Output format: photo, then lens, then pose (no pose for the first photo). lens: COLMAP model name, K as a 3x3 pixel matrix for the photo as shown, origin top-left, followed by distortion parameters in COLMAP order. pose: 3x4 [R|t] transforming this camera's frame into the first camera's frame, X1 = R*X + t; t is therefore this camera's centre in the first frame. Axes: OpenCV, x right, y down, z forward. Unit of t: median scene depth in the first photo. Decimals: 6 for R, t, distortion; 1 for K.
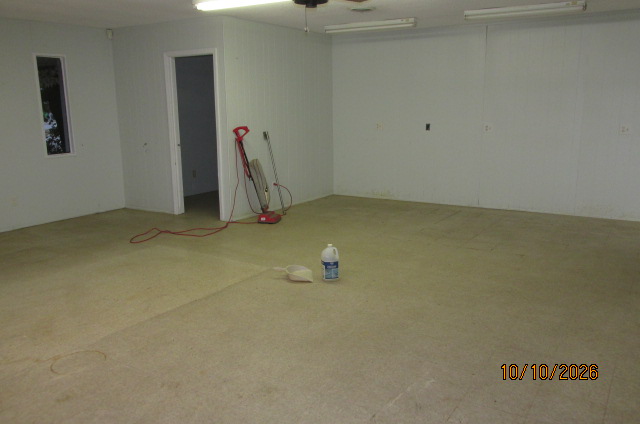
lens RADIAL K [[539.0, 0, 320.0], [0, 539.0, 212.0], [0, 0, 1]] dist [-0.002264, 0.003124]
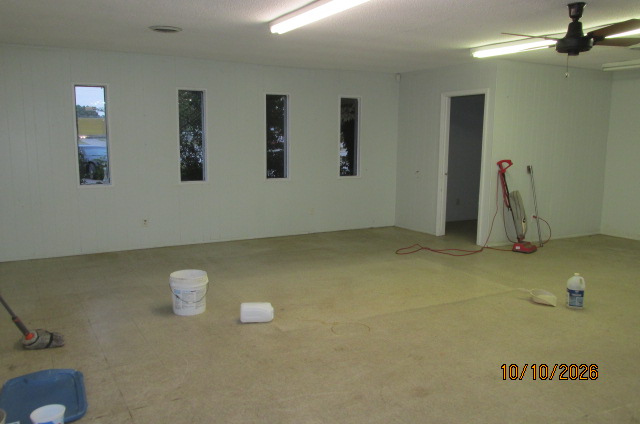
lens RADIAL K [[539.0, 0, 320.0], [0, 539.0, 212.0], [0, 0, 1]] dist [-0.002264, 0.003124]
pose [[0.881009, 0.086392, -0.465145, 0.038968], [-0.114269, 0.992934, -0.032013, 0.022470], [0.459092, 0.081355, 0.884656, -0.116409]]
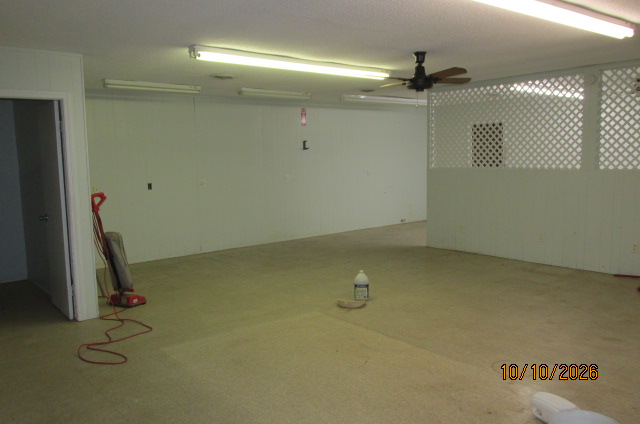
lens RADIAL K [[539.0, 0, 320.0], [0, 539.0, 212.0], [0, 0, 1]] dist [-0.002264, 0.003124]
pose [[0.311384, -0.097136, 0.945307, -0.837634], [0.209046, 0.977396, 0.031574, -0.093651], [-0.927006, 0.187781, 0.324651, 0.471687]]
